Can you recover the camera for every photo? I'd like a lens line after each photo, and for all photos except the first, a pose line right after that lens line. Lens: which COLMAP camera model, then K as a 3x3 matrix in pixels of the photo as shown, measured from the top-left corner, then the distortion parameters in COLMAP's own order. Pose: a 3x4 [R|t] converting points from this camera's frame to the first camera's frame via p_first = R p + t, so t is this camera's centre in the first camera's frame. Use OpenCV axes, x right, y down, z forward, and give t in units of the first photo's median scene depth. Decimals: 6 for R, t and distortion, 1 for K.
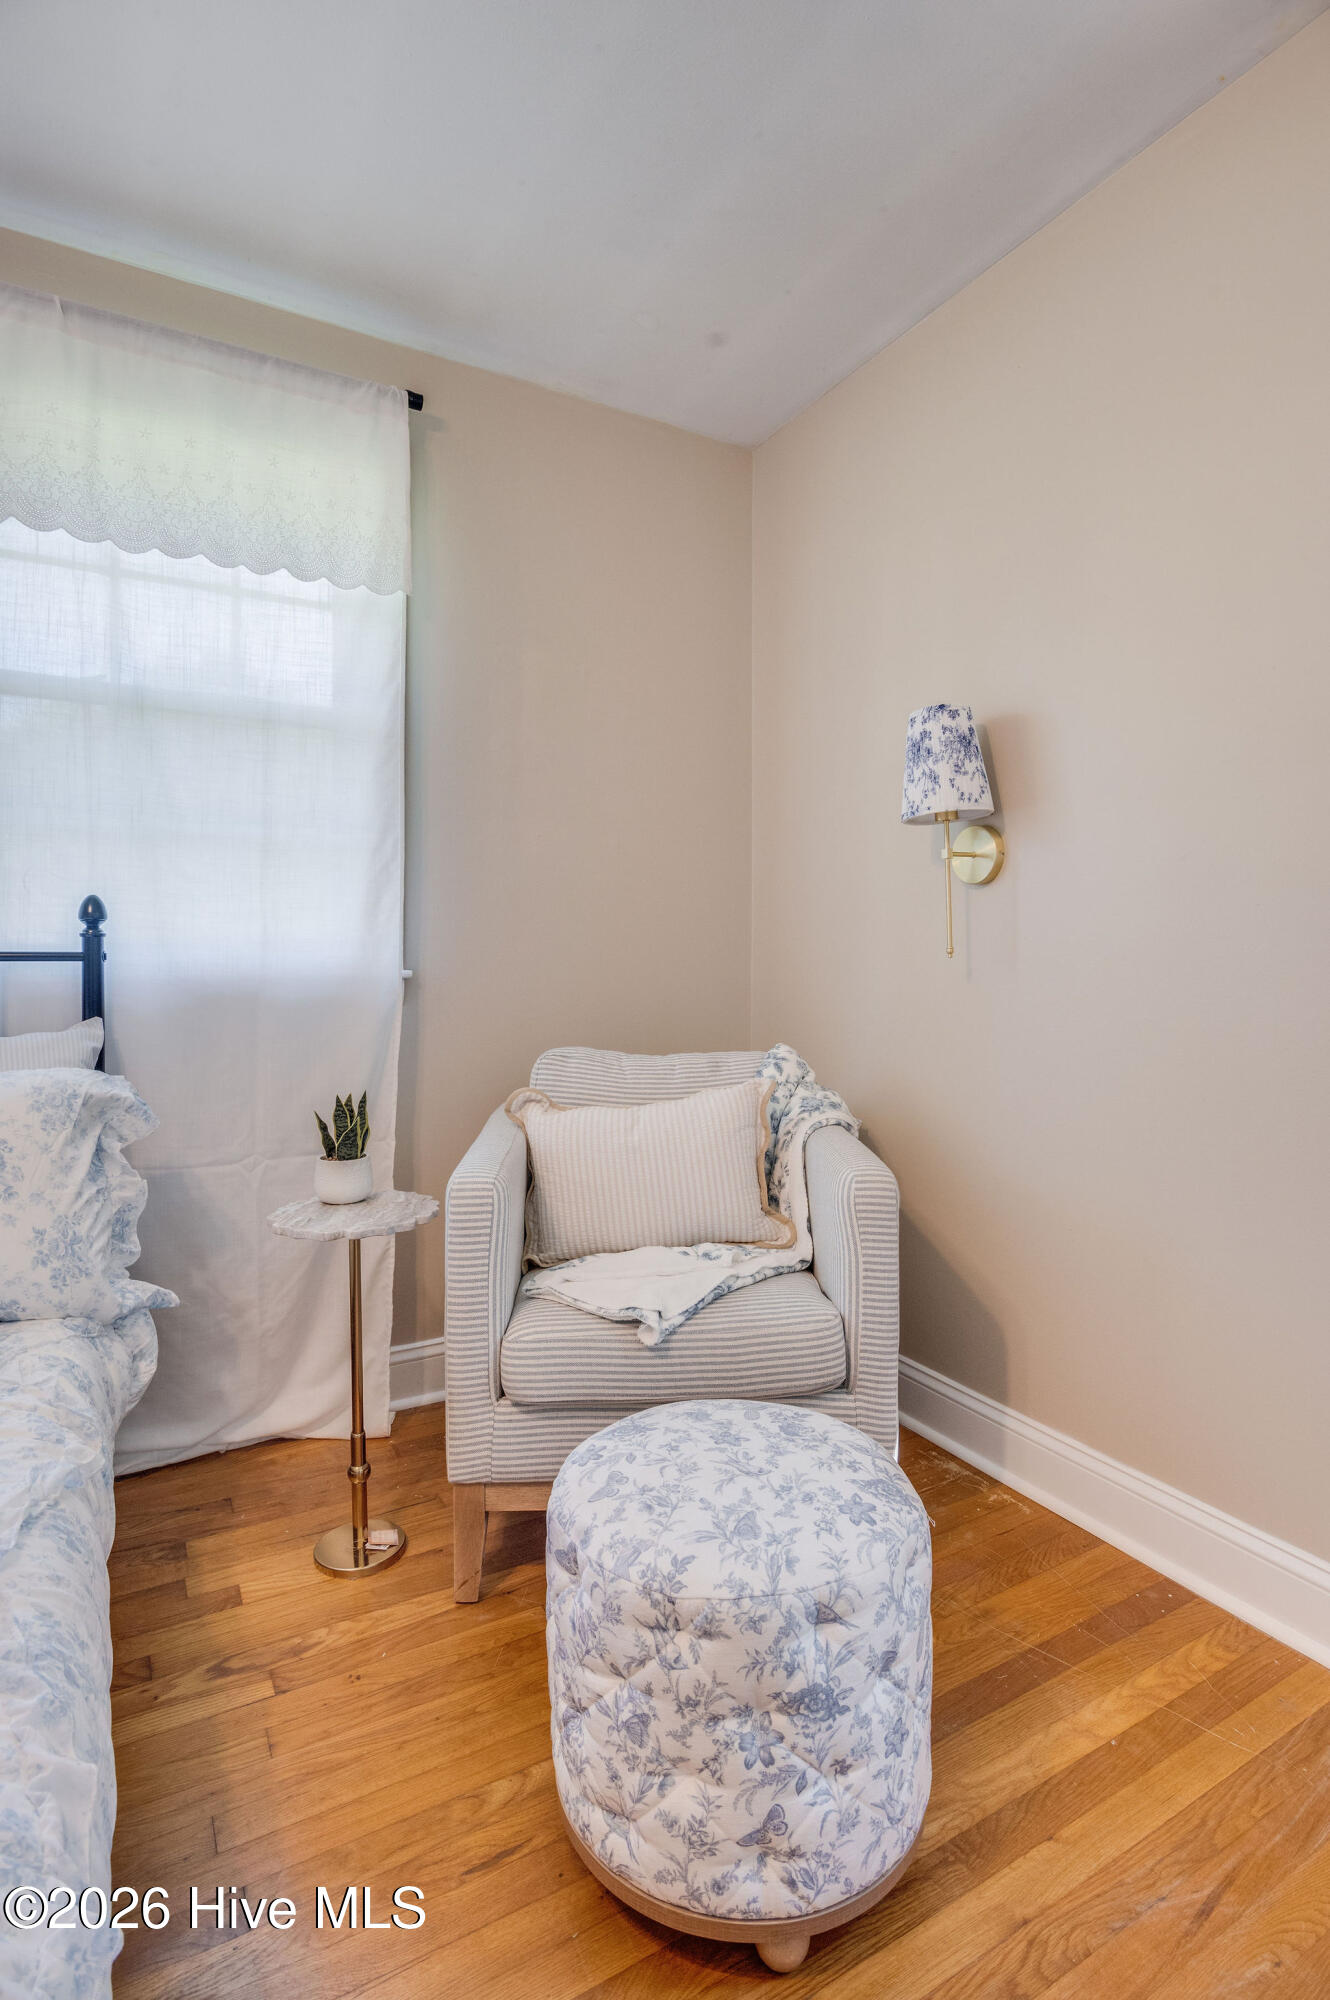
lens RADIAL K [[986.6, 0, 664.1], [0, 986.6, 986.3], [0, 0, 1]] dist [-0.019449, 0.000050]
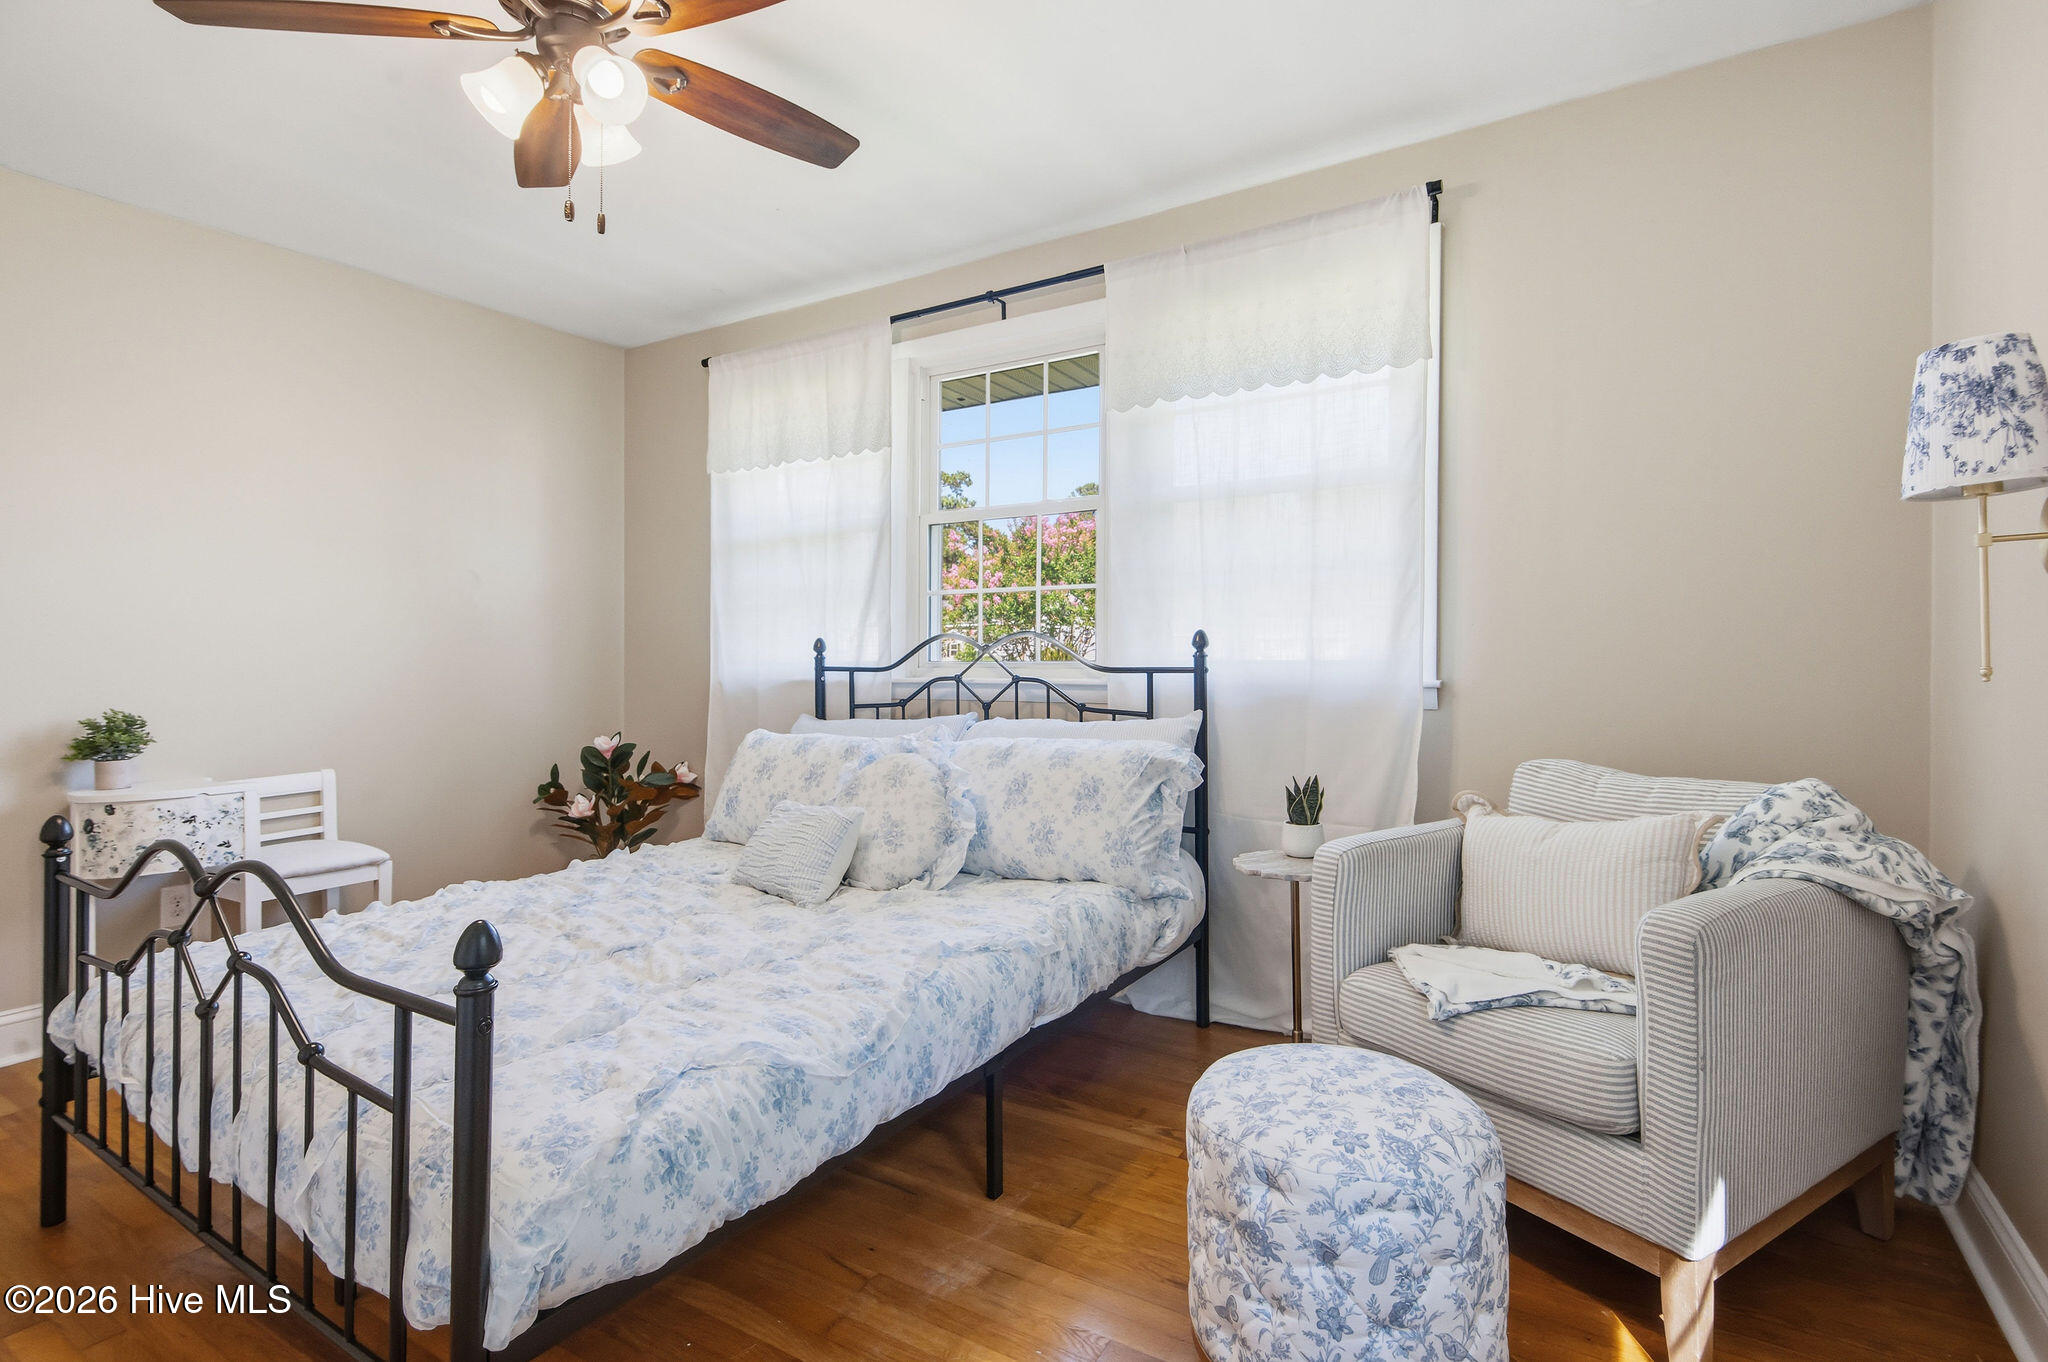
lens RADIAL K [[991.4, 0, 1026.2], [0, 991.4, 666.1], [0, 0, 1]] dist [0.030785, 0.000336]
pose [[0.482527, 0.007622, -0.875848, 0.756236], [-0.010523, 0.999940, 0.002904, -0.044790], [0.875818, 0.007816, 0.482579, 0.016337]]
